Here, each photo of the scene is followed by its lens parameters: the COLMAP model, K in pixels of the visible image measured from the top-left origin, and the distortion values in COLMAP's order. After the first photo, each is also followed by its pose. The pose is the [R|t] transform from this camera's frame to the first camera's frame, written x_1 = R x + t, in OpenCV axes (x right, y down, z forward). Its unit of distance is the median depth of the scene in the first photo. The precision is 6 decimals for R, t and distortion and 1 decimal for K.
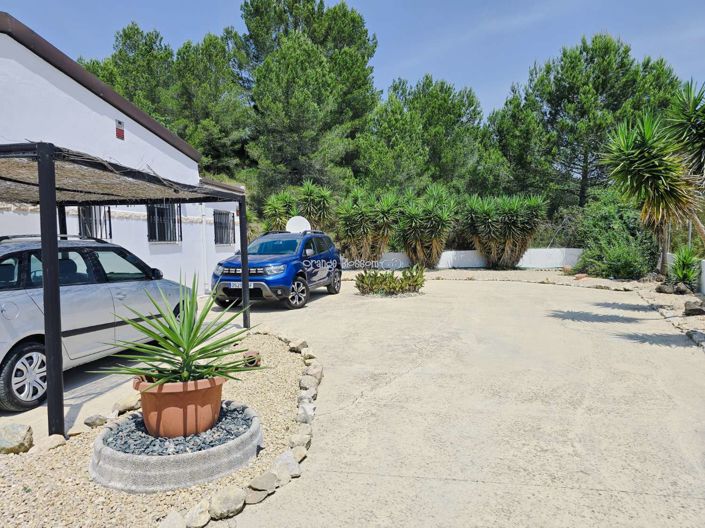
lens RADIAL K [[470.2, 0, 332.6], [0, 470.2, 279.2], [0, 0, 1]] dist [0.003098, -0.003758]
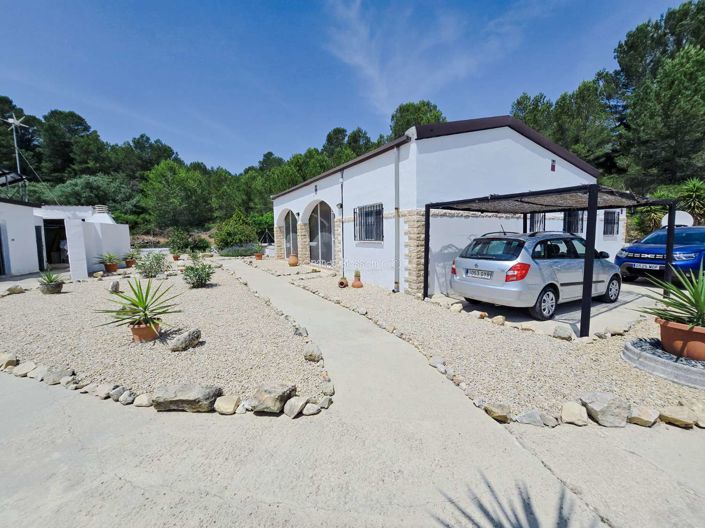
lens RADIAL K [[285.4, 0, 353.1], [0, 285.4, 257.1], [0, 0, 1]] dist [-0.002677, -0.000025]
pose [[0.647486, 0.068579, -0.758985, -0.084604], [-0.061682, 0.997391, 0.037500, 0.005451], [0.759577, 0.022535, 0.650027, -0.114963]]
